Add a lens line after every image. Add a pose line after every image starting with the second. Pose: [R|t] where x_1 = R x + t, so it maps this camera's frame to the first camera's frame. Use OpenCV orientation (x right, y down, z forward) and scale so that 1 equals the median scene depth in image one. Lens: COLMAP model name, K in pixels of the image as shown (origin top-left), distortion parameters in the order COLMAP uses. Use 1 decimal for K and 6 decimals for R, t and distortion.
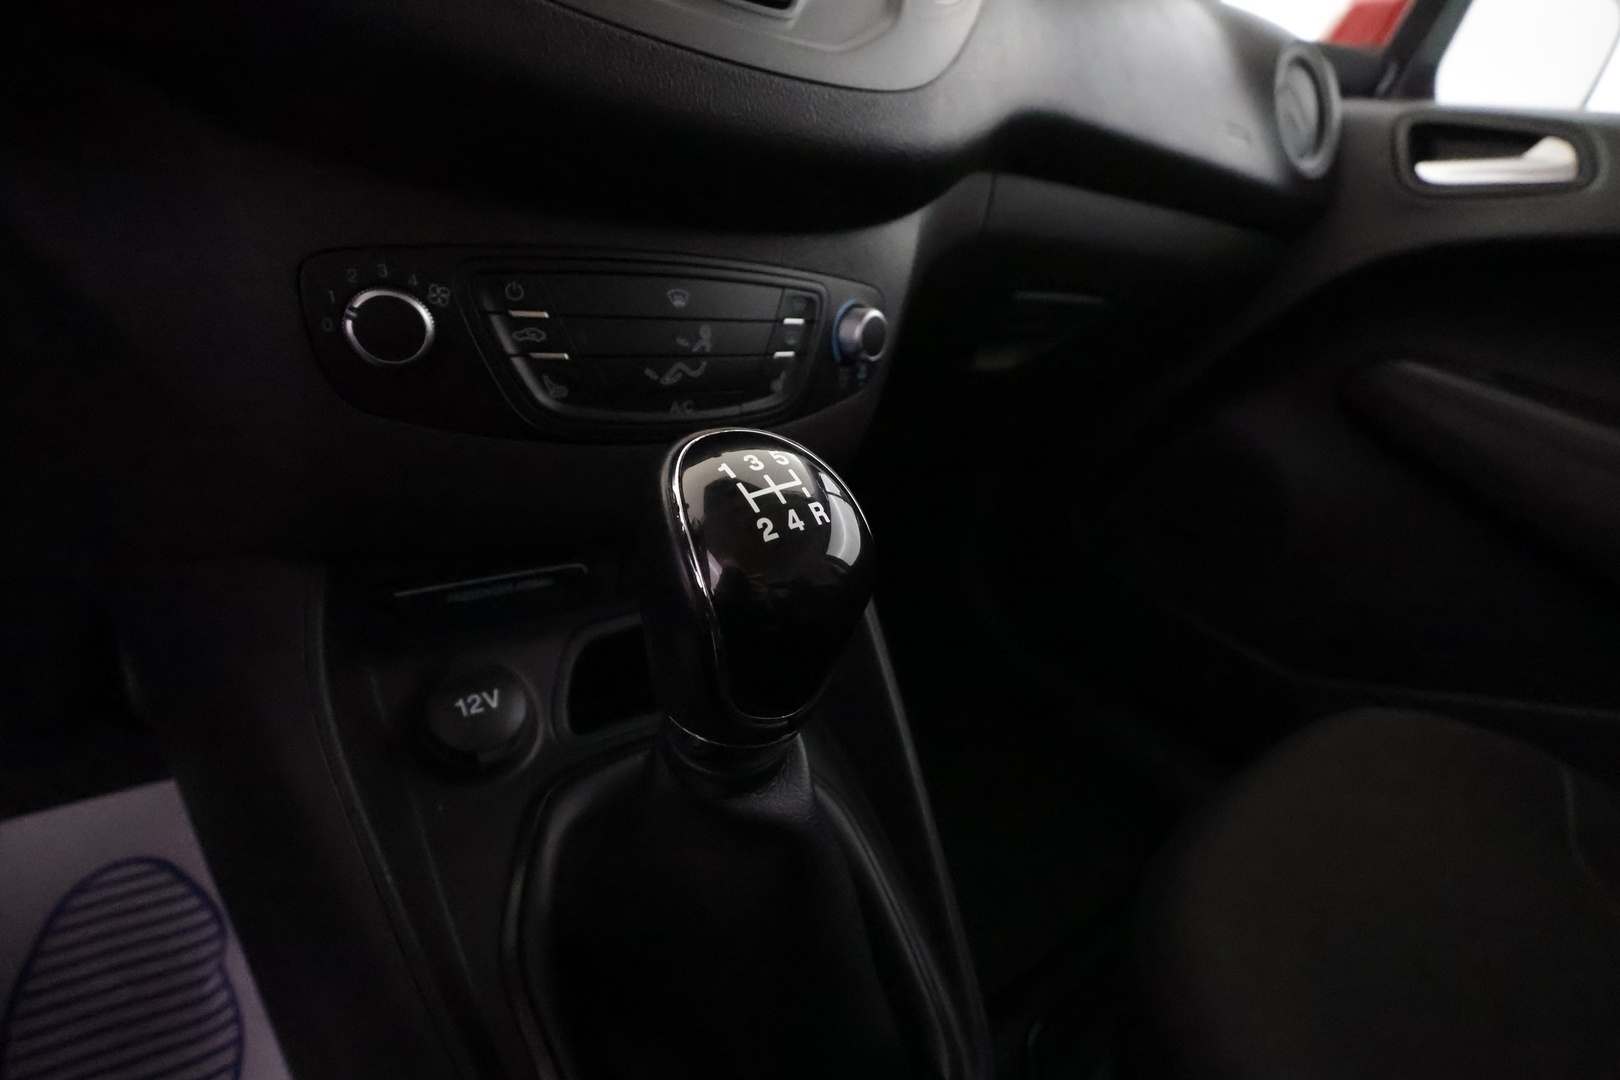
lens RADIAL K [[747.8, 0, 810.0], [0, 747.8, 540.0], [0, 0, 1]] dist [0.002214, 0.000208]
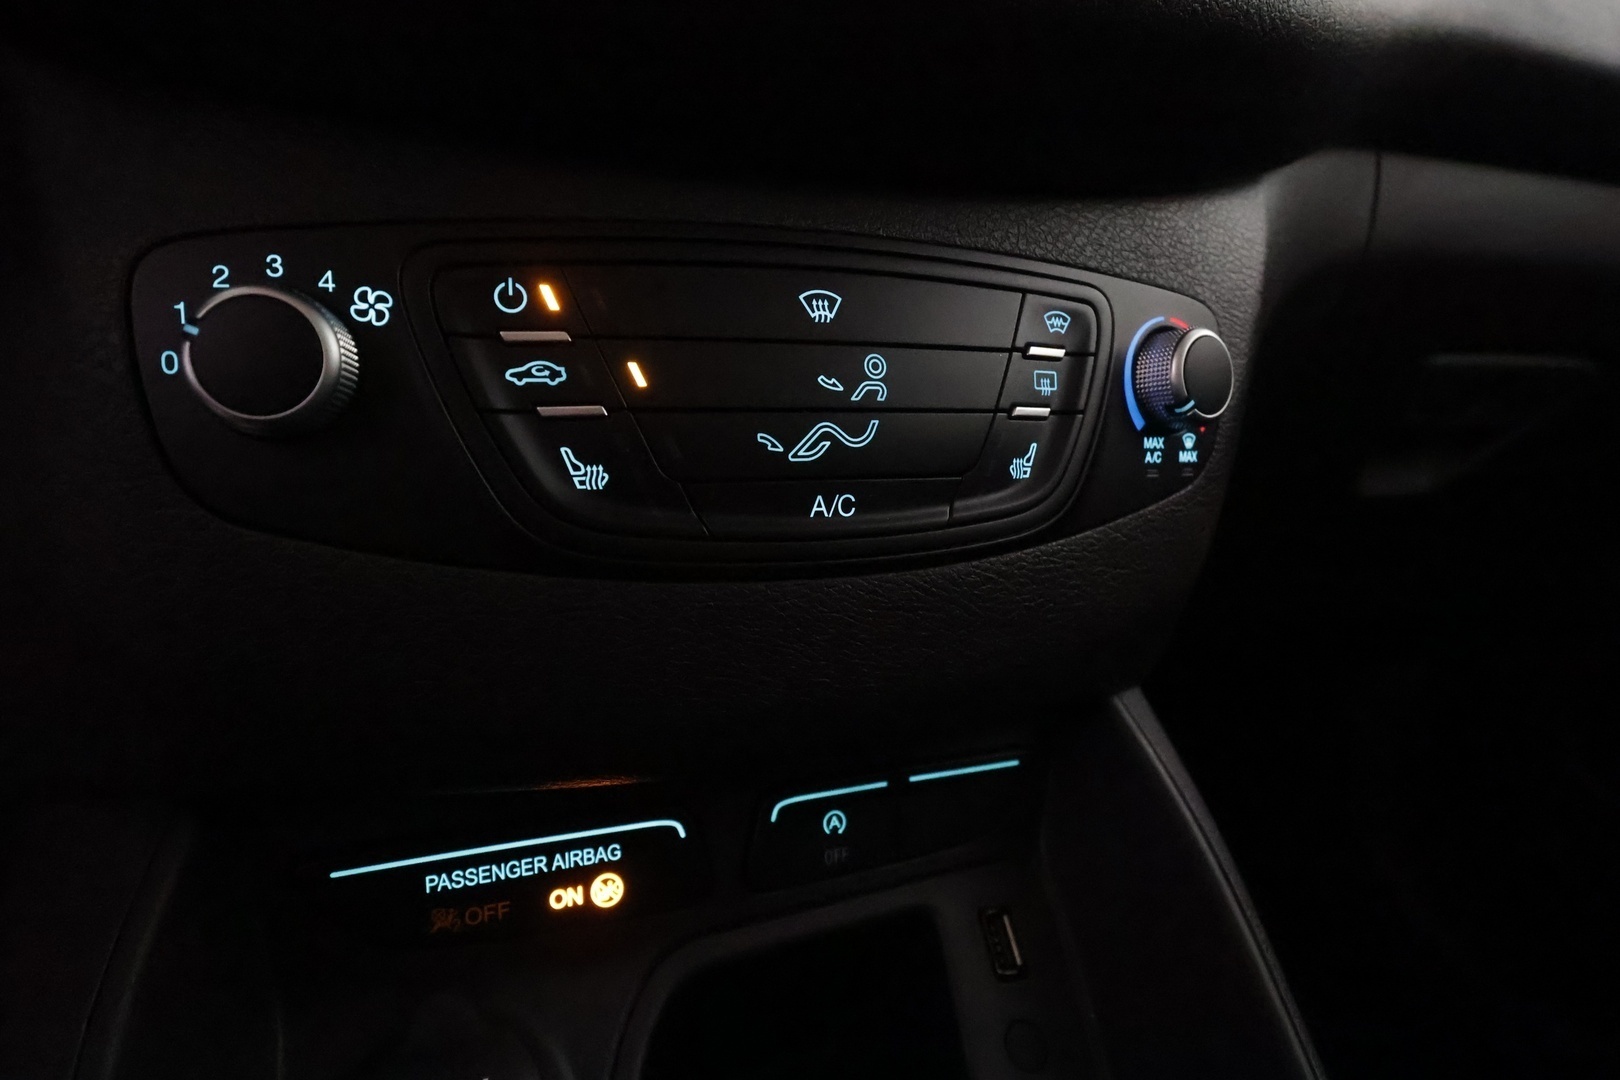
lens RADIAL K [[954.1, 0, 810.0], [0, 954.1, 540.0], [0, 0, 1]] dist [-0.001189, -0.000137]
pose [[0.959701, -0.066617, -0.273013, -0.008342], [-0.003535, 0.968558, -0.248761, 0.008325], [0.281001, 0.239701, 0.929291, 0.391019]]
